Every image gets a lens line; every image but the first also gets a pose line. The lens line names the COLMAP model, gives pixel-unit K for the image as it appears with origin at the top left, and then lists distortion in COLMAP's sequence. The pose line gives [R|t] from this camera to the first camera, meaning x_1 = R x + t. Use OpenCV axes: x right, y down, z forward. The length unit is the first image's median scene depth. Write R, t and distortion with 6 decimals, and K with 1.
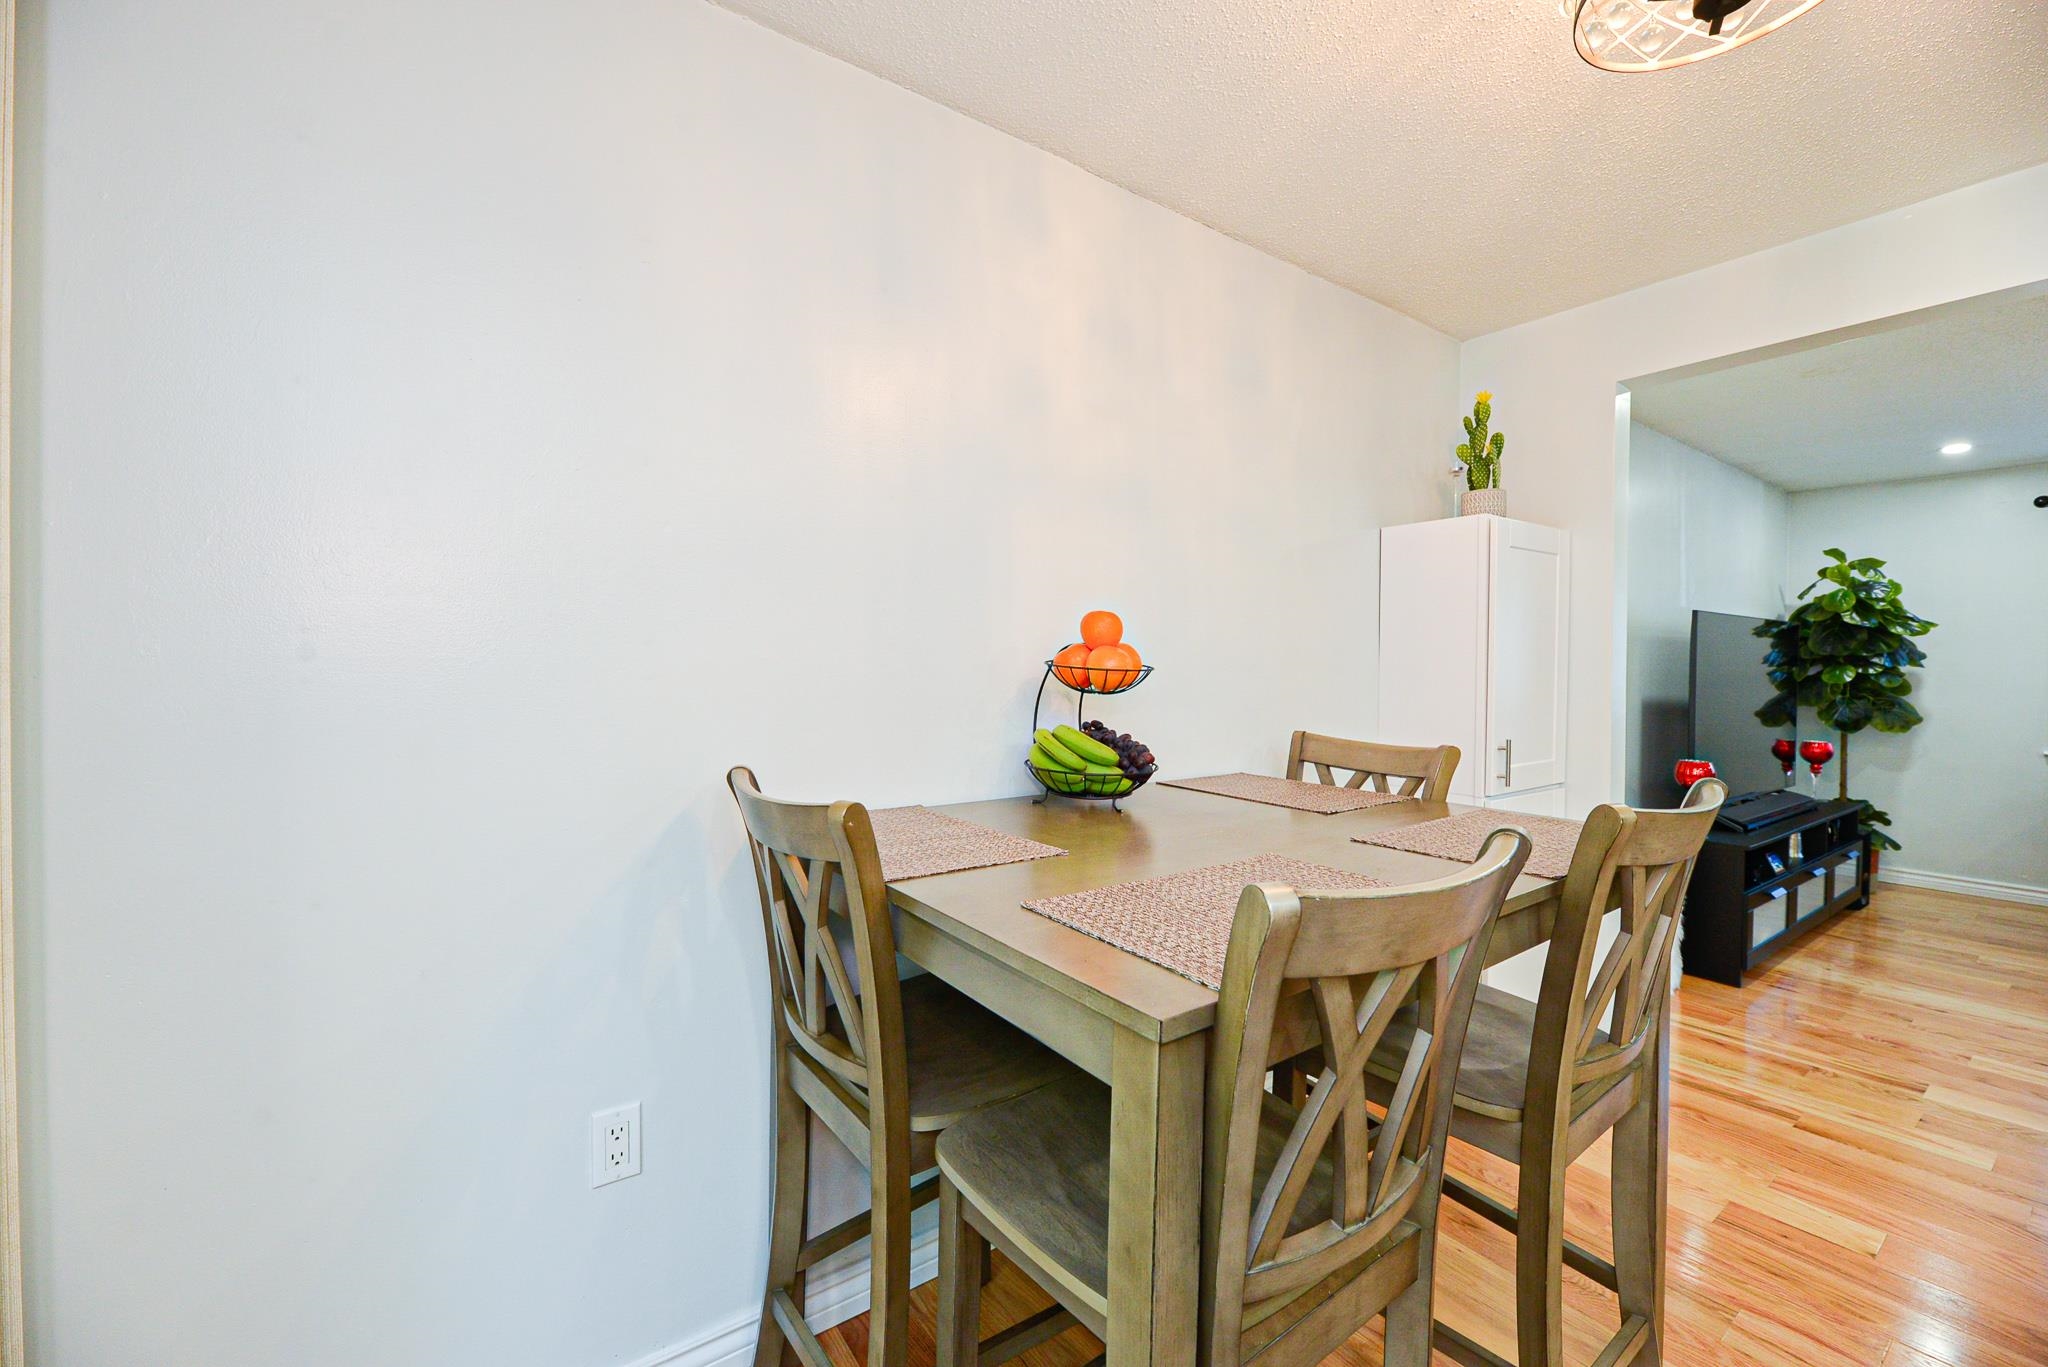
lens RADIAL K [[824.4, 0, 1024.1], [0, 824.4, 679.1], [0, 0, 1]] dist [0.000423, -0.003168]
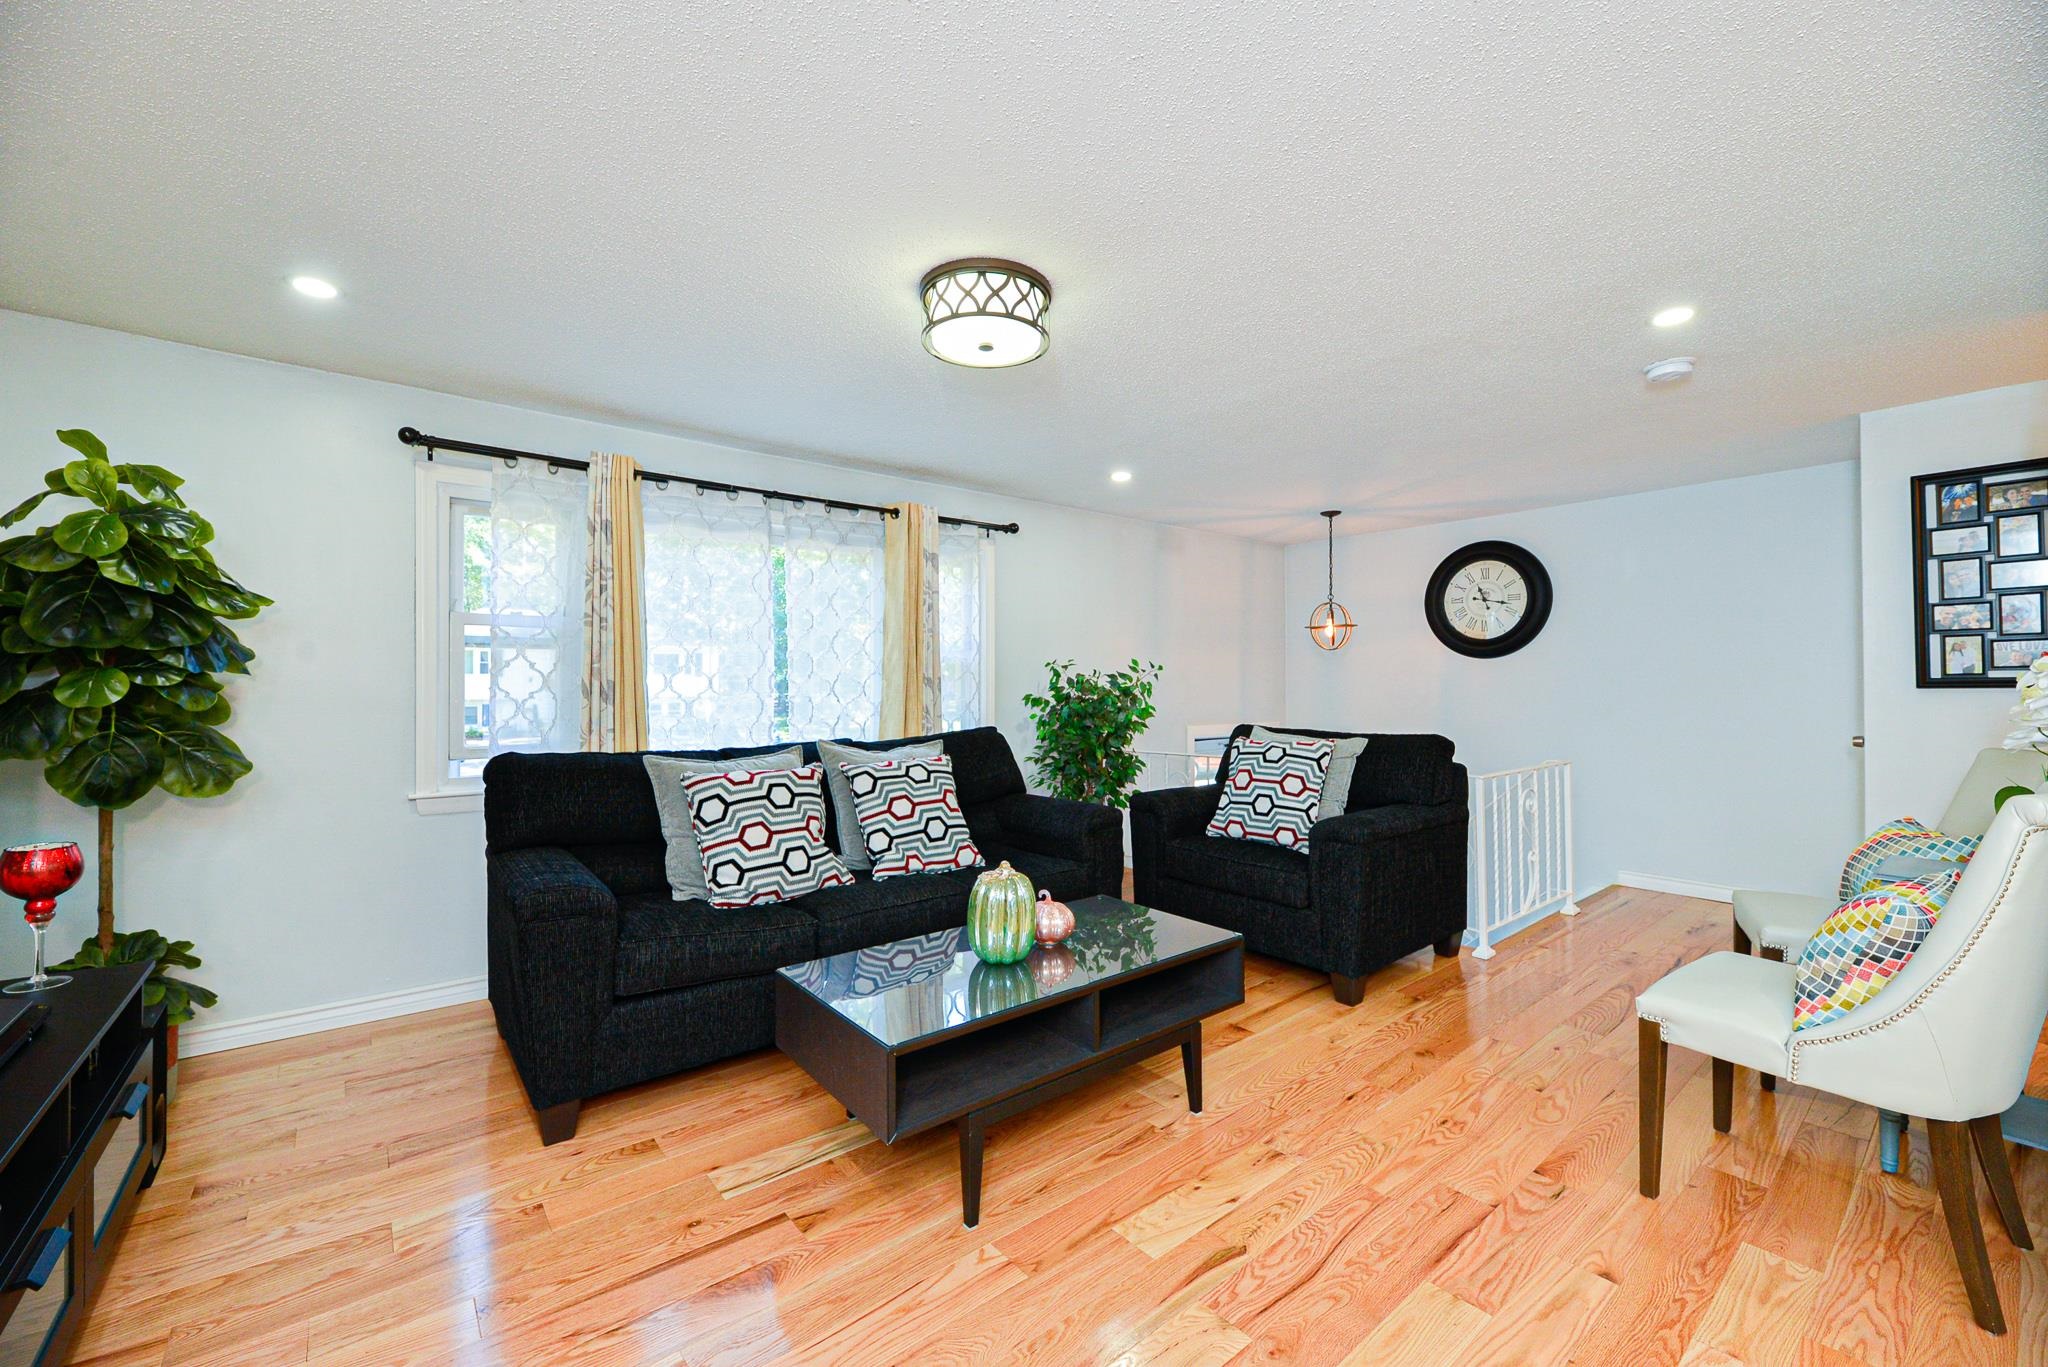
lens RADIAL K [[824.4, 0, 1024.1], [0, 824.4, 679.1], [0, 0, 1]] dist [0.000423, -0.003168]
pose [[-0.061842, 0.002663, 0.998082, 0.483818], [0.011815, 0.999928, -0.001936, -0.003500], [-0.998016, 0.011672, -0.061869, 0.491798]]
